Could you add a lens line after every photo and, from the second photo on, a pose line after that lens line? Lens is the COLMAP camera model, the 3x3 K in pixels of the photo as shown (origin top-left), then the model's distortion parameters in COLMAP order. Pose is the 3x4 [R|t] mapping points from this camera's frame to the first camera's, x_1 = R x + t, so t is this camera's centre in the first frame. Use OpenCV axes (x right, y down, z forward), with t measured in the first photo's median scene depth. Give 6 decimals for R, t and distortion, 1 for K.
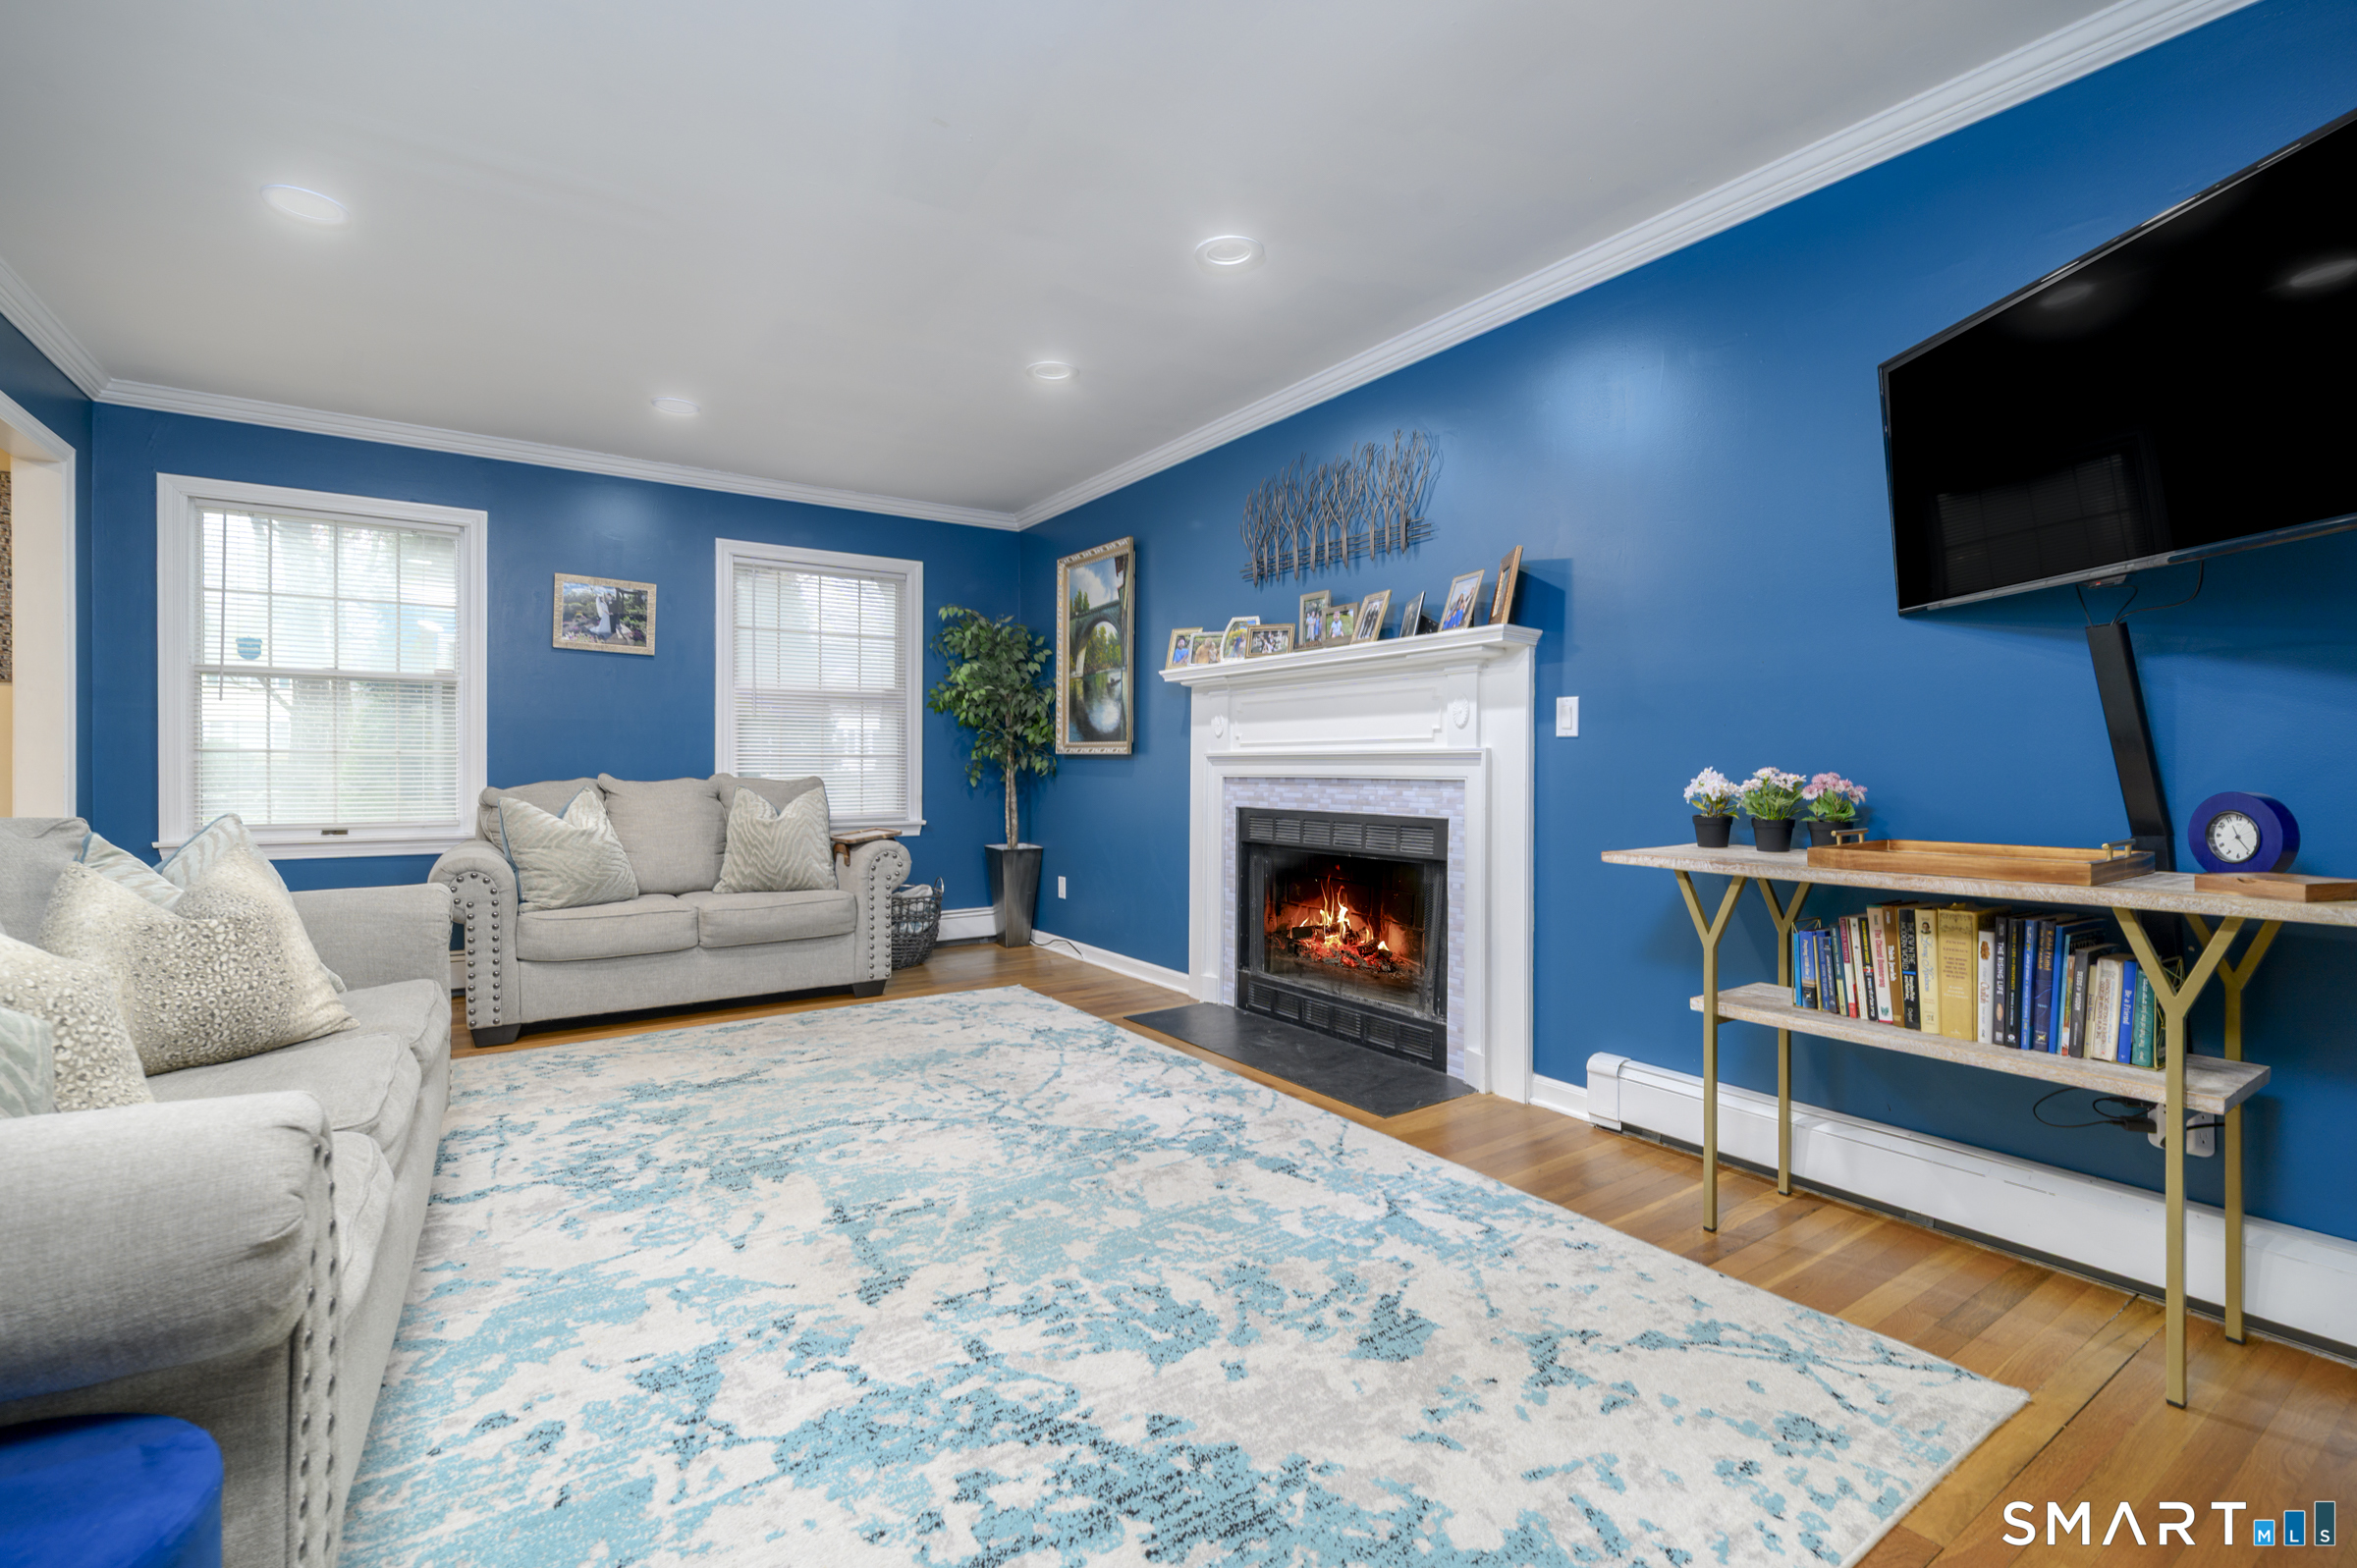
lens RADIAL K [[1040.8, 0, 1175.4], [0, 1040.8, 787.2], [0, 0, 1]] dist [-0.002591, 0.001355]
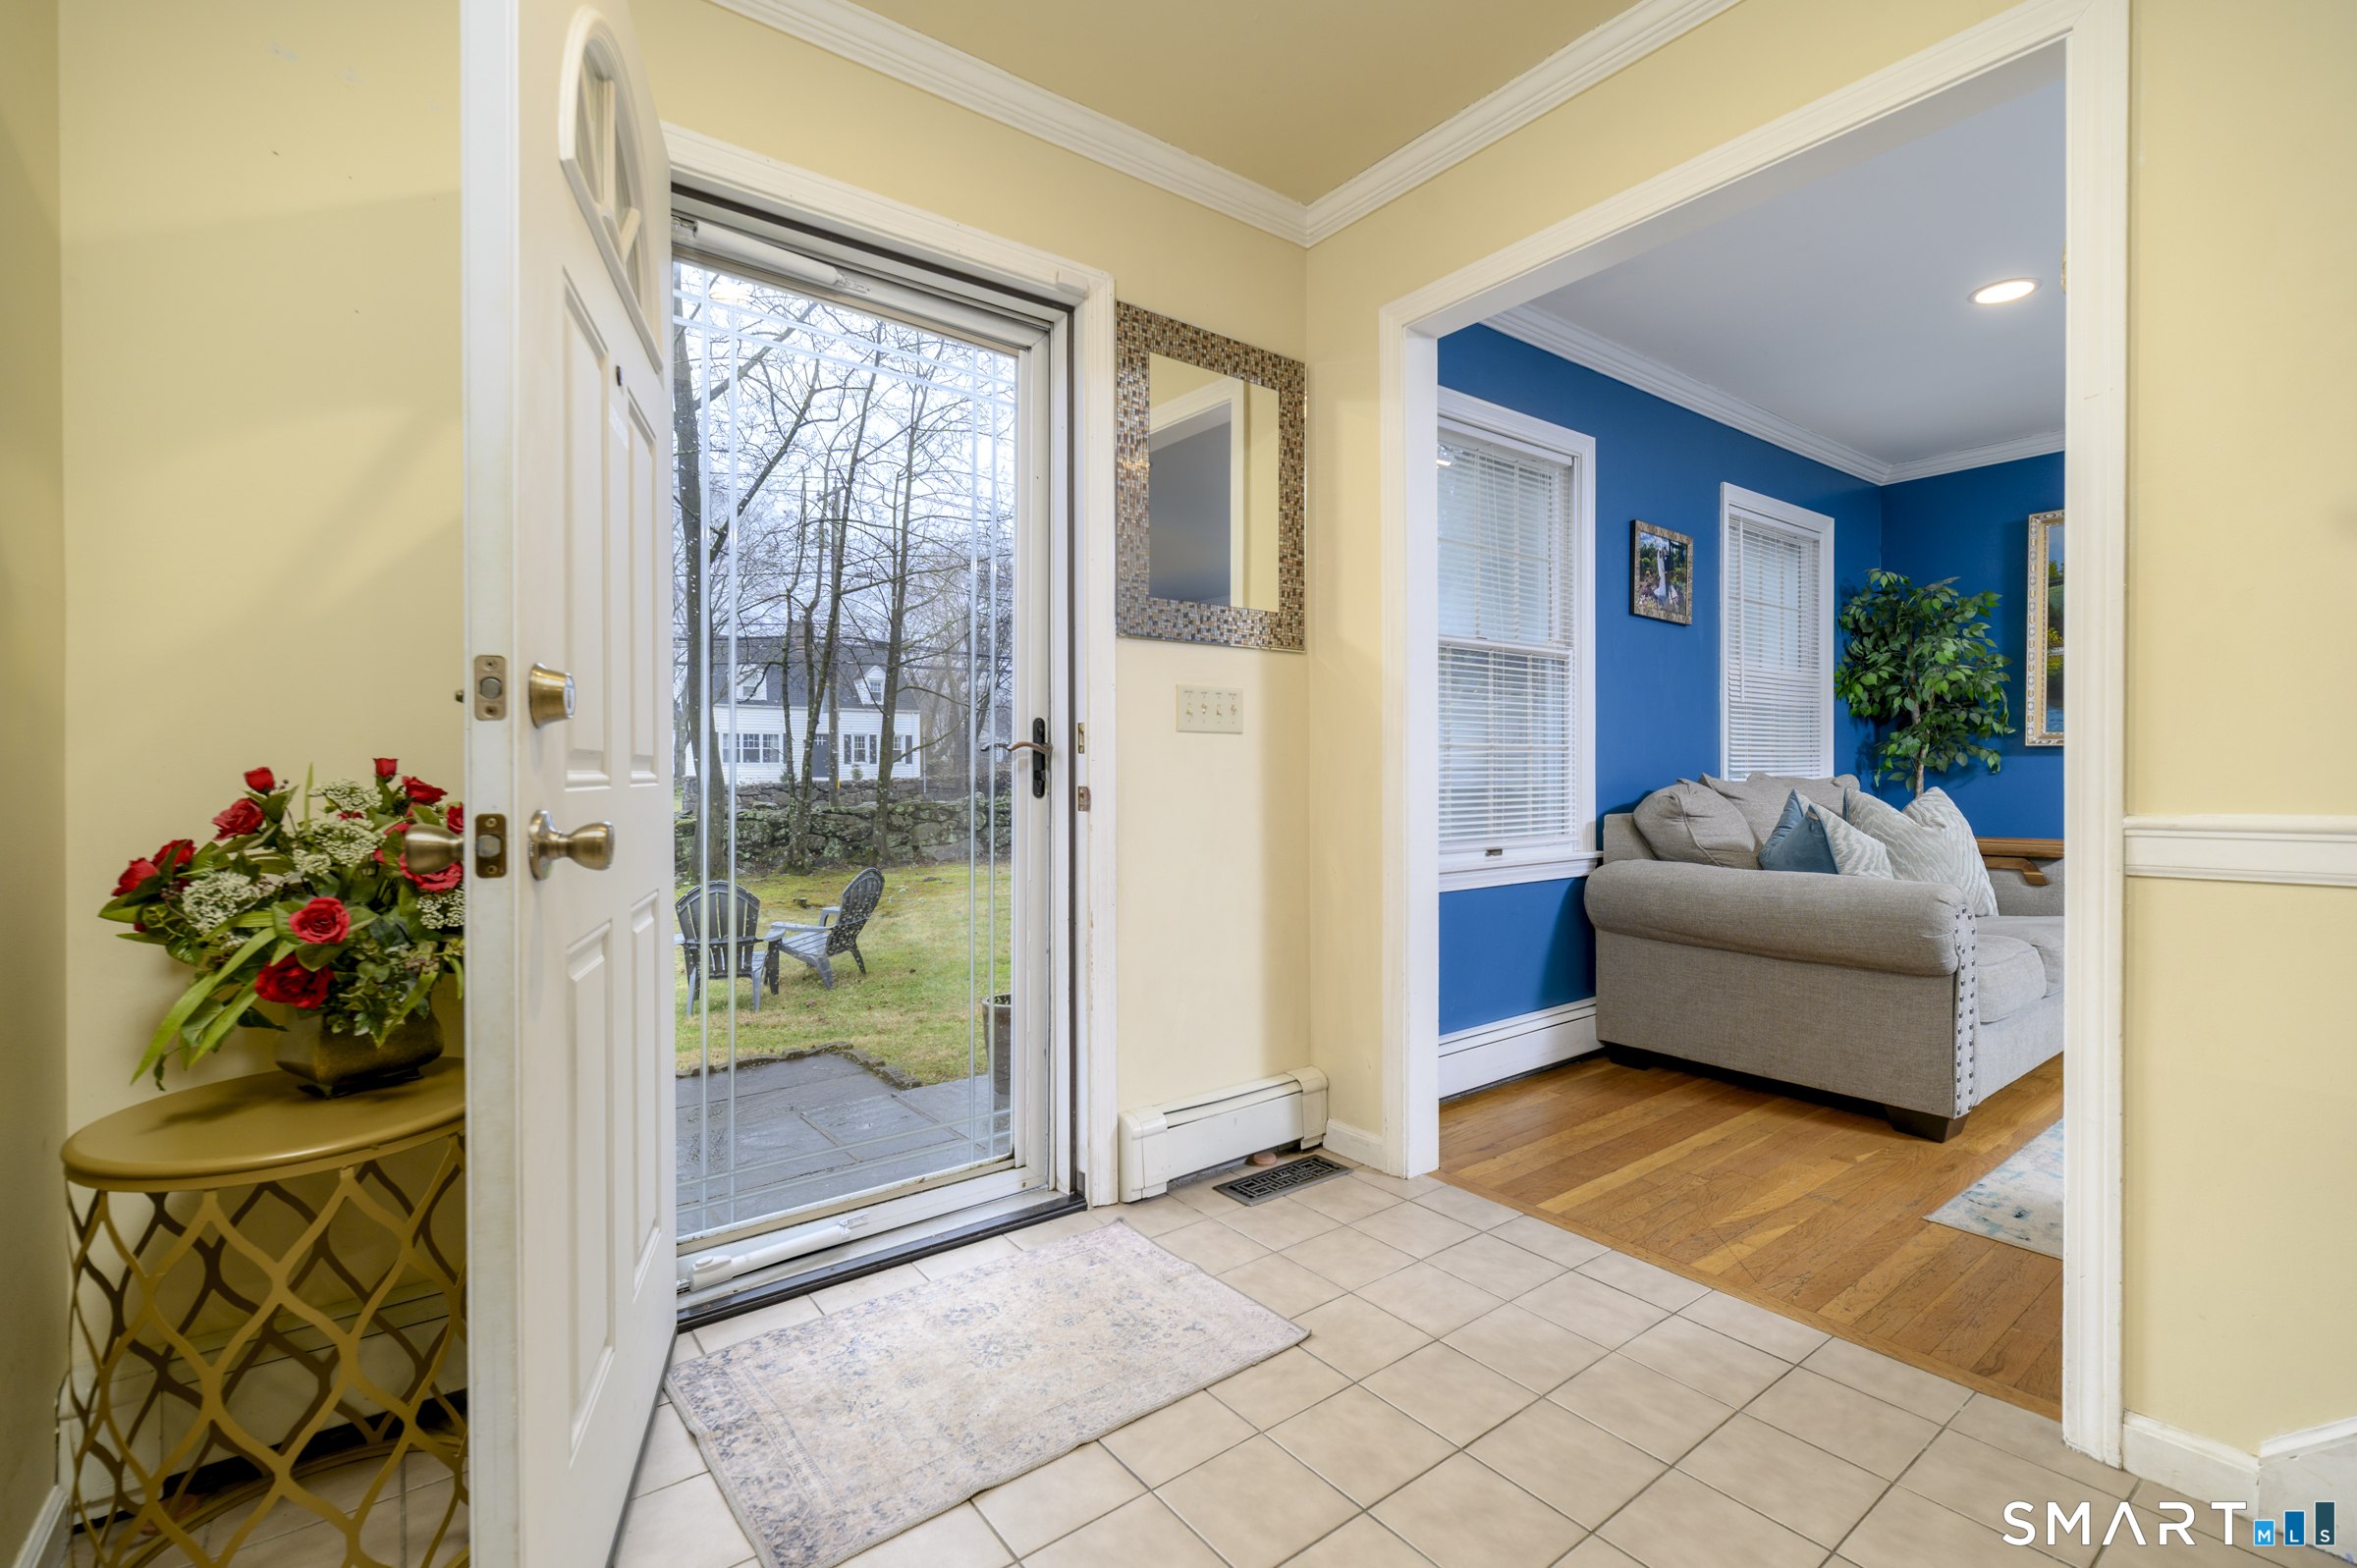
lens RADIAL K [[1040.8, 0, 1172.4], [0, 1040.8, 783.6], [0, 0, 1]] dist [-0.002591, 0.001355]
pose [[0.998242, -0.011246, 0.058188, -0.993734], [0.011484, 0.999927, -0.003749, -0.006623], [-0.058142, 0.004410, 0.998299, 0.231796]]
